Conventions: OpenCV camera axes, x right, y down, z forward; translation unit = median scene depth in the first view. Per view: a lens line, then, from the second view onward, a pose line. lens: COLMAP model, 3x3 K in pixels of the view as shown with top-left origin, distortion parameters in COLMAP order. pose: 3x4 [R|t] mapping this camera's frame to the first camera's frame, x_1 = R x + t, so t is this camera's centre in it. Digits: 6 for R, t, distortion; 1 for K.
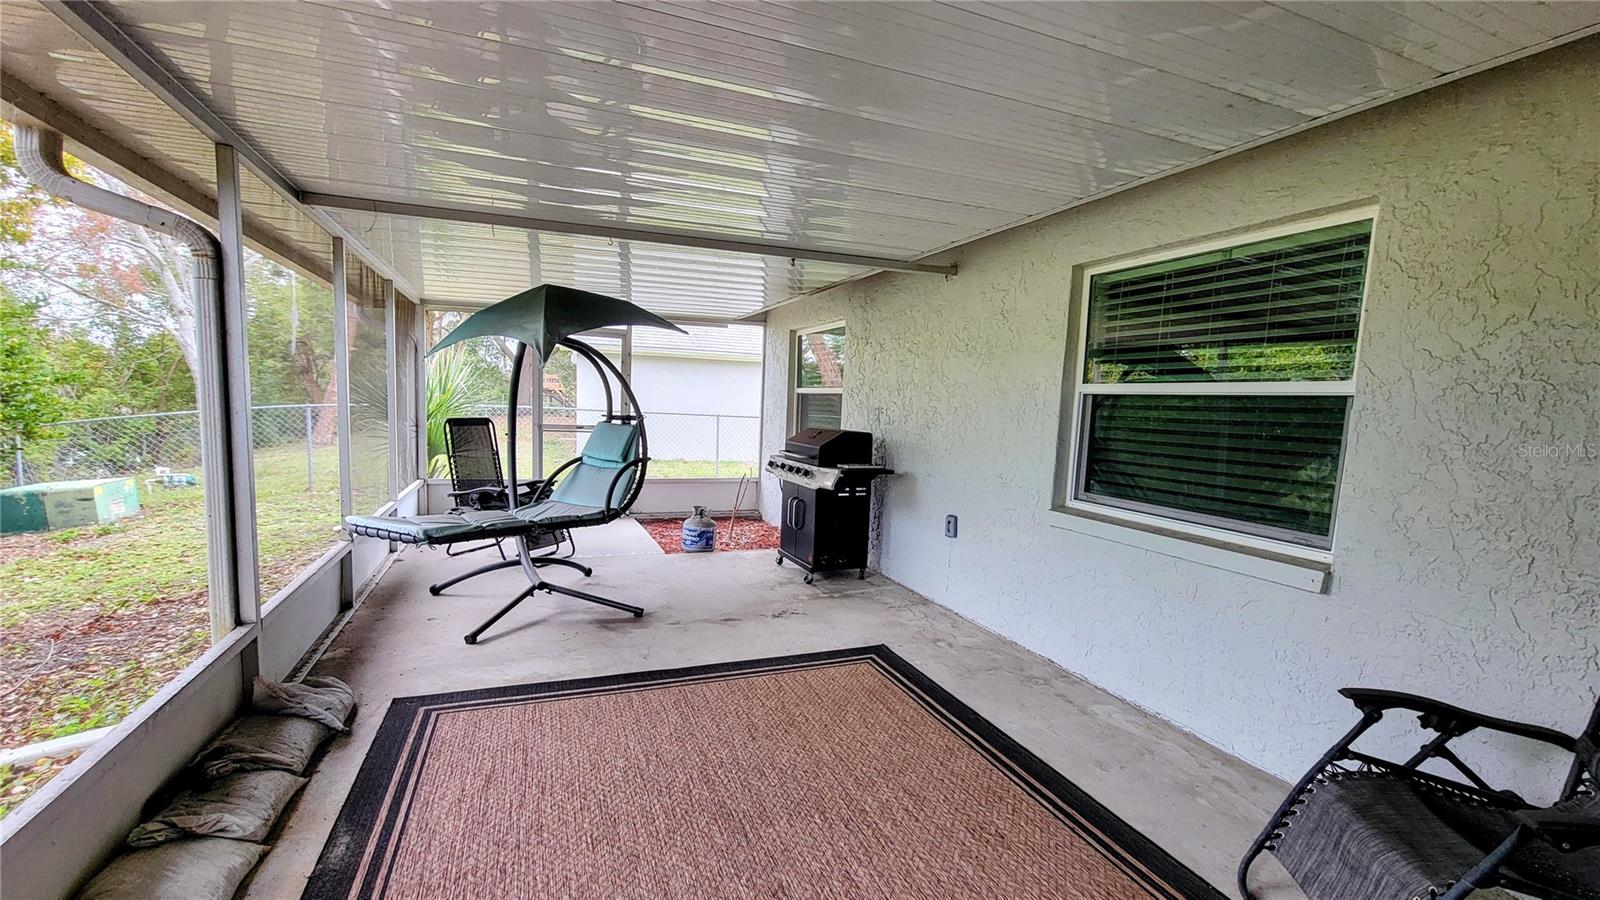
lens RADIAL K [[654.9, 0, 800.7], [0, 654.9, 470.0], [0, 0, 1]] dist [-0.003983, 0.000696]
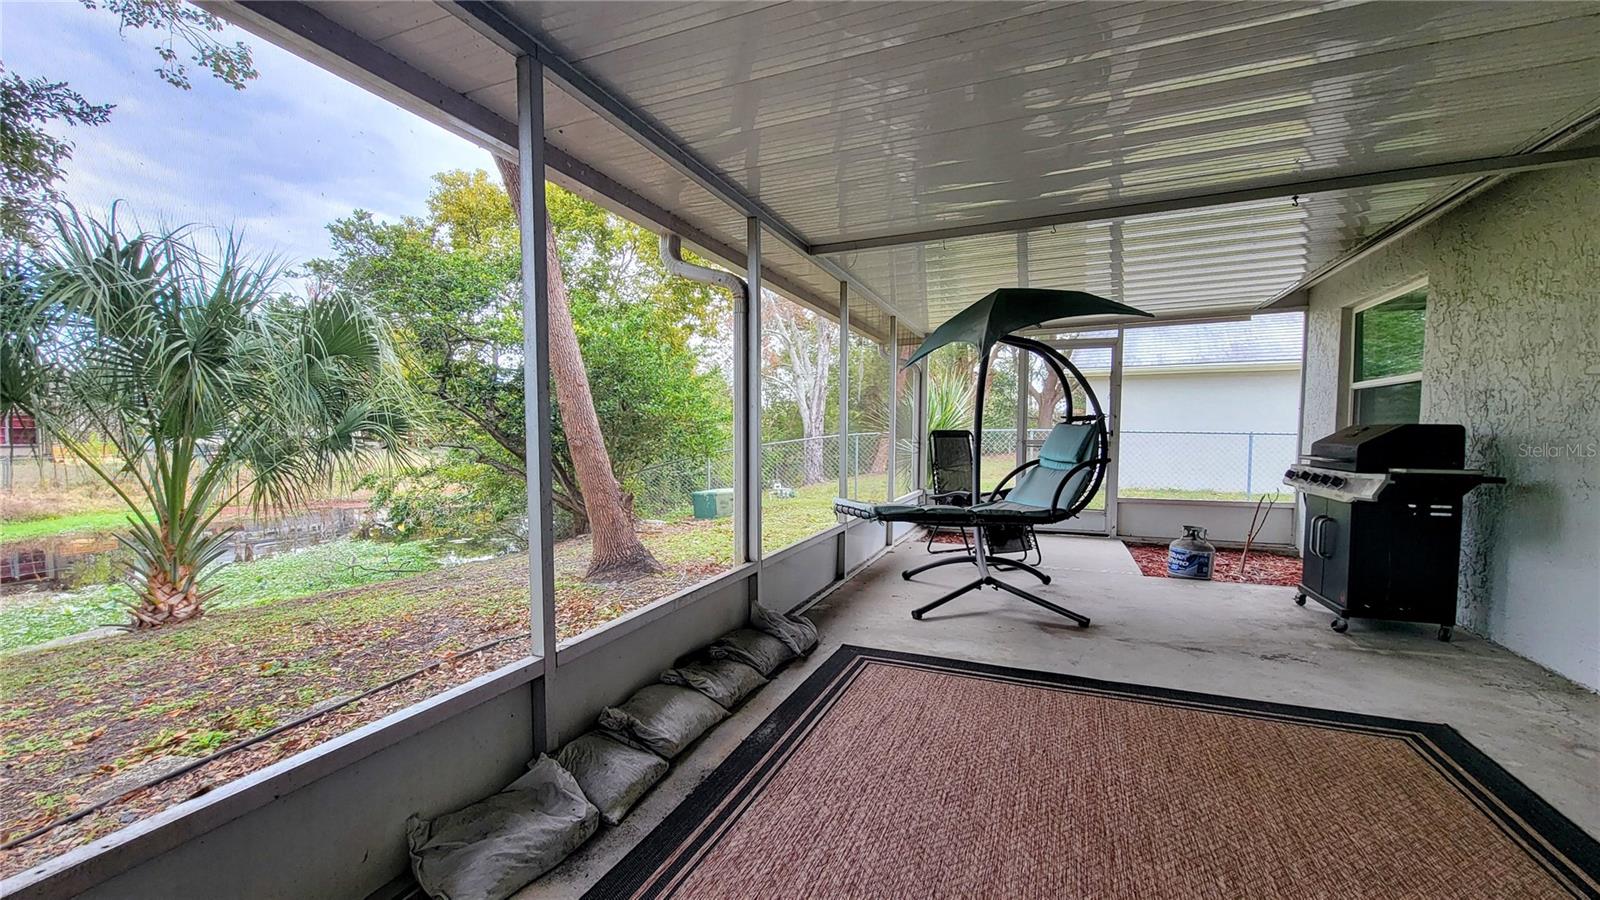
lens RADIAL K [[654.9, 0, 800.7], [0, 654.9, 470.0], [0, 0, 1]] dist [-0.003983, 0.000696]
pose [[0.716854, 0.003046, -0.697217, 0.103060], [-0.045410, 0.998071, -0.042328, 0.058456], [0.695743, 0.062004, 0.715610, 0.048766]]
